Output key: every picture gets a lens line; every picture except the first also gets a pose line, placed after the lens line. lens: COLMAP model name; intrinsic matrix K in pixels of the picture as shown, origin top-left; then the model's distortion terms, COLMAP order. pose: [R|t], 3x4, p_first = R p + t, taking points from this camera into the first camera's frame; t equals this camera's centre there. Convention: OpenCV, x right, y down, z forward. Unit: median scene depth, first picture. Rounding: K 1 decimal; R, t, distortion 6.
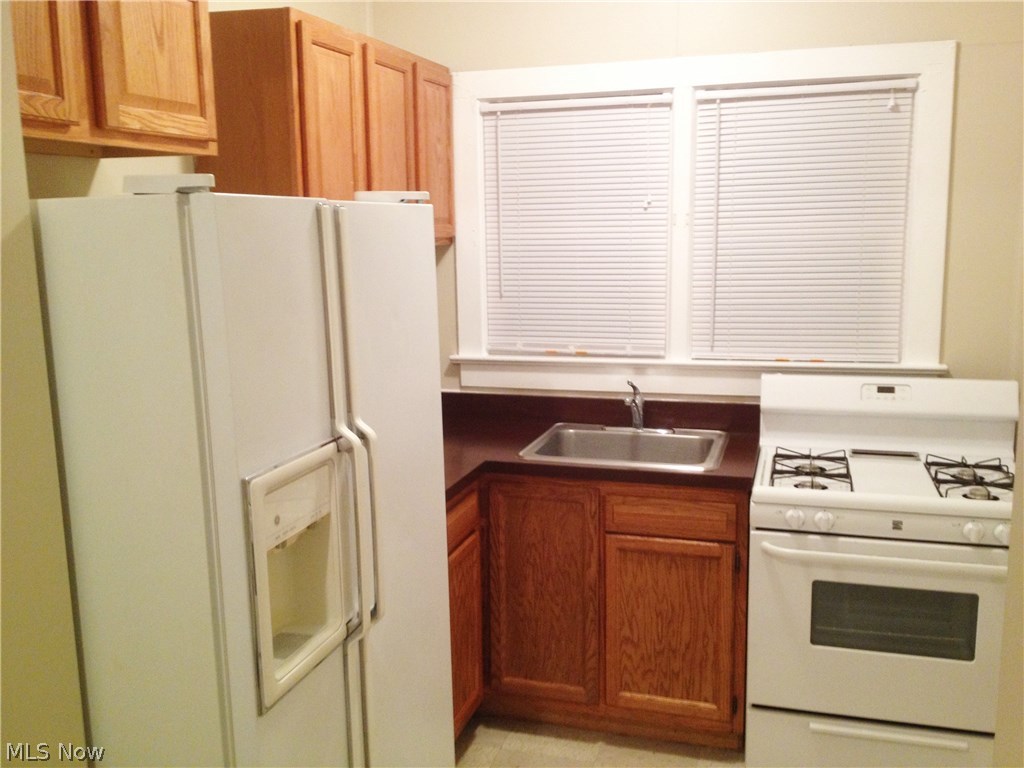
lens RADIAL K [[951.6, 0, 512.3], [0, 951.6, 385.7], [0, 0, 1]] dist [0.026322, 0.000000]
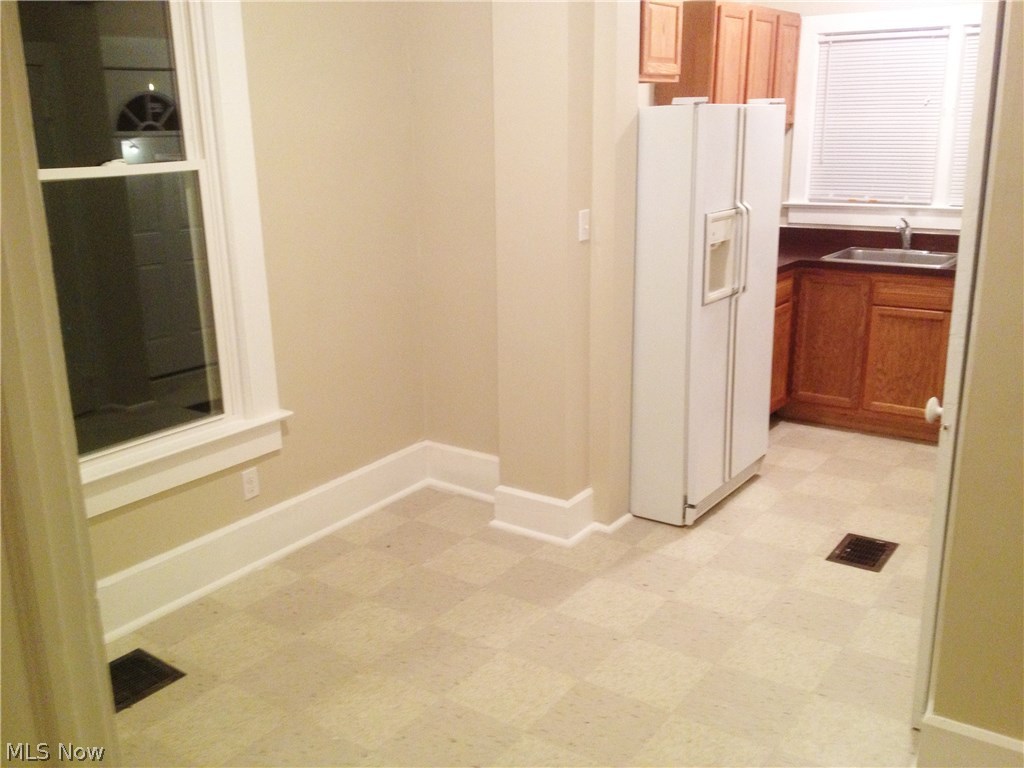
lens RADIAL K [[951.6, 0, 489.7], [0, 951.6, 370.7], [0, 0, 1]] dist [0.026322, 0.000000]
pose [[0.938609, 0.091220, -0.332705, 0.035998], [-0.059717, 0.992811, 0.103736, 0.132546], [0.339776, -0.077499, 0.937308, -0.785116]]
